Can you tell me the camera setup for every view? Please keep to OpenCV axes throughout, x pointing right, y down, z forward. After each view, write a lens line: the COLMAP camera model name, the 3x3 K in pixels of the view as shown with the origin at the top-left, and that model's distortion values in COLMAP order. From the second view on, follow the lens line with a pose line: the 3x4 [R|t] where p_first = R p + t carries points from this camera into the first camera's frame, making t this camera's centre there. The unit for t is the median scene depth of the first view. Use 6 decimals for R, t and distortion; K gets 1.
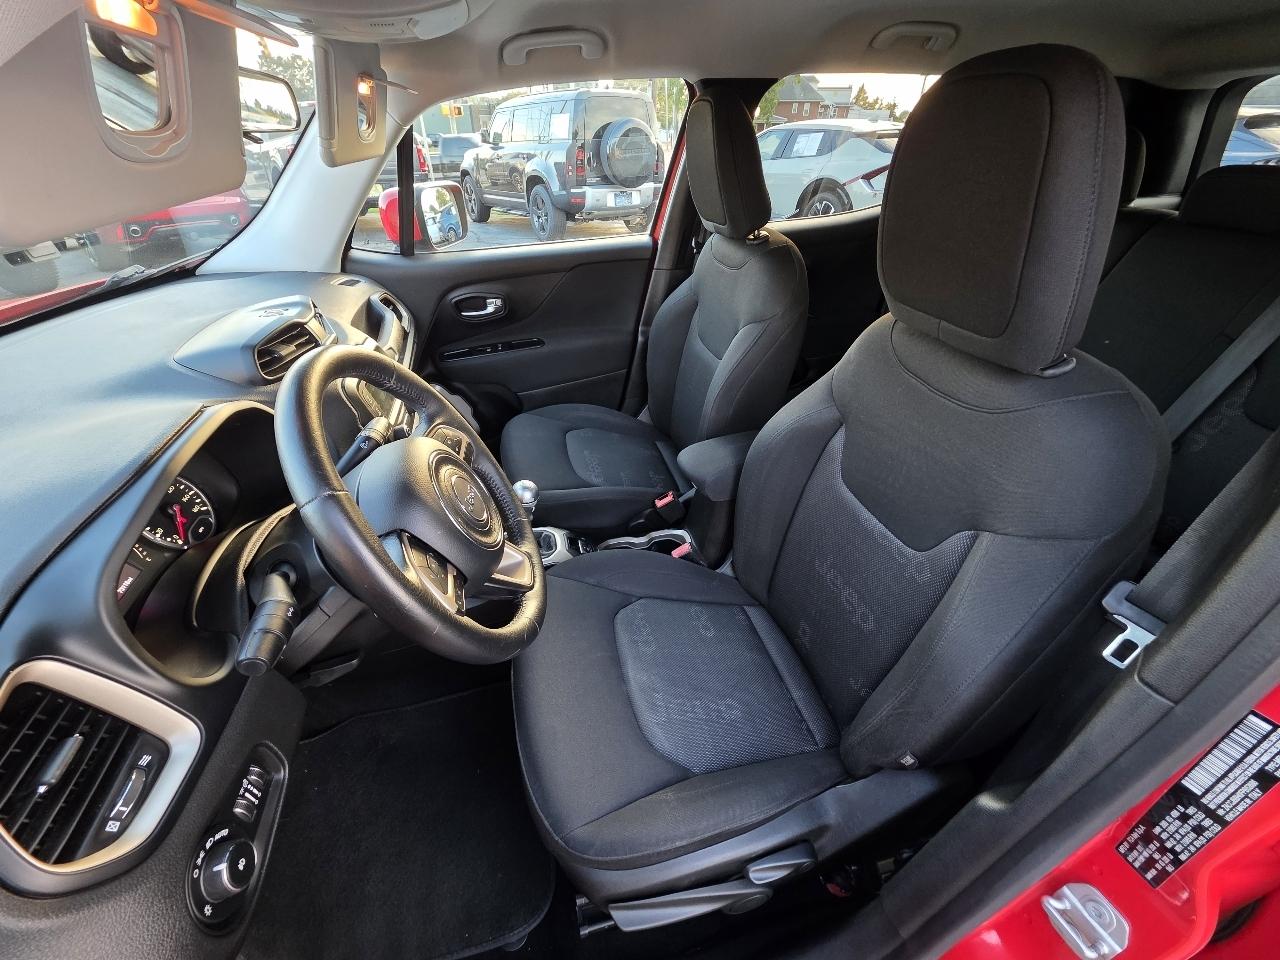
lens RADIAL K [[515.0, 0, 637.6], [0, 515.0, 472.6], [0, 0, 1]] dist [0.000174, 0.000097]
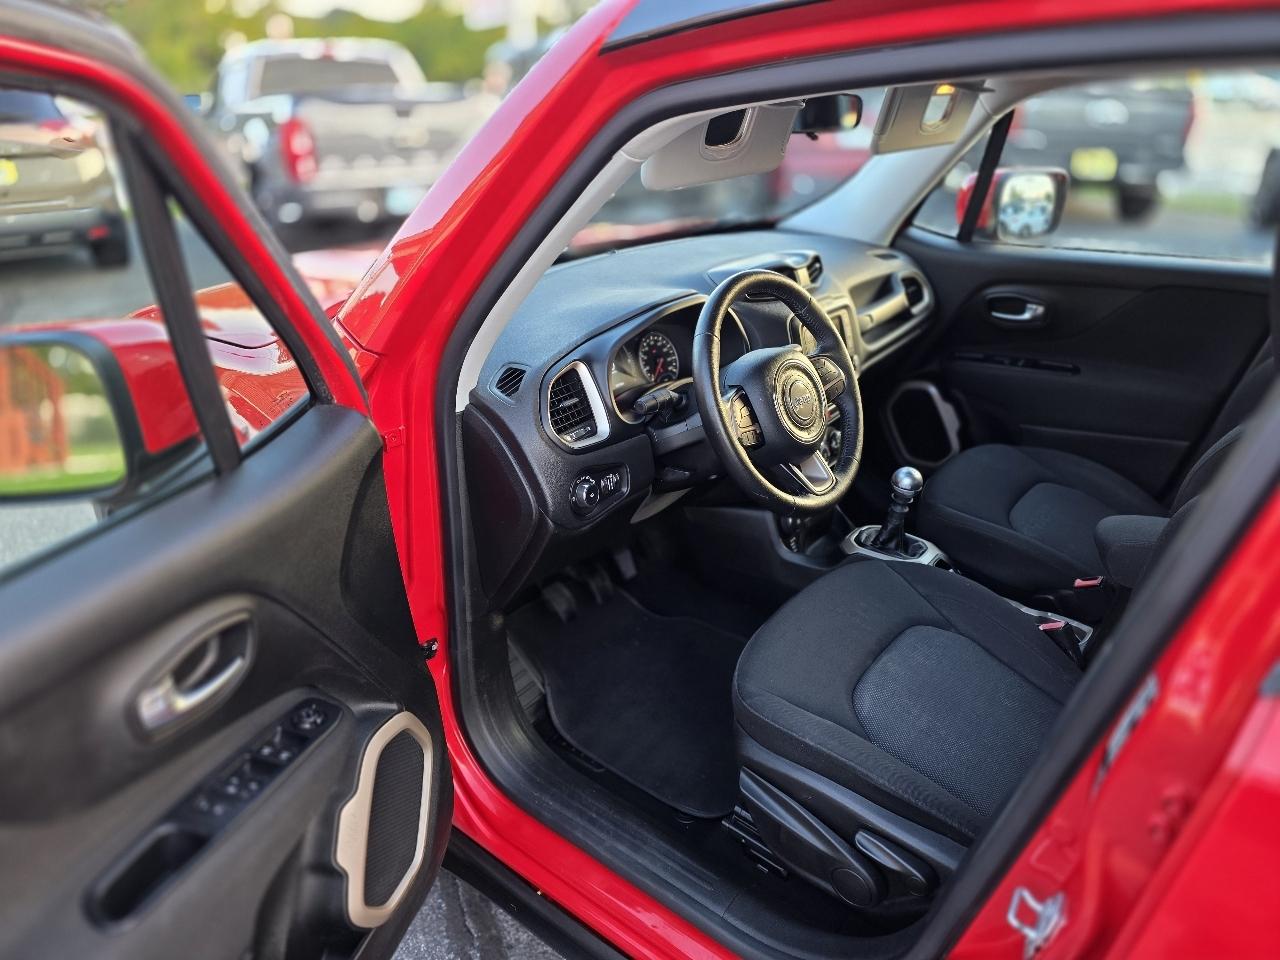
lens RADIAL K [[884.0, 0, 643.1], [0, 884.0, 485.8], [0, 0, 1]] dist [0.024608, -0.020758]
pose [[0.608810, 0.342565, -0.715541, 0.559236], [-0.441482, 0.895692, 0.053182, 0.150999], [0.659123, 0.283521, 0.696543, -0.391850]]
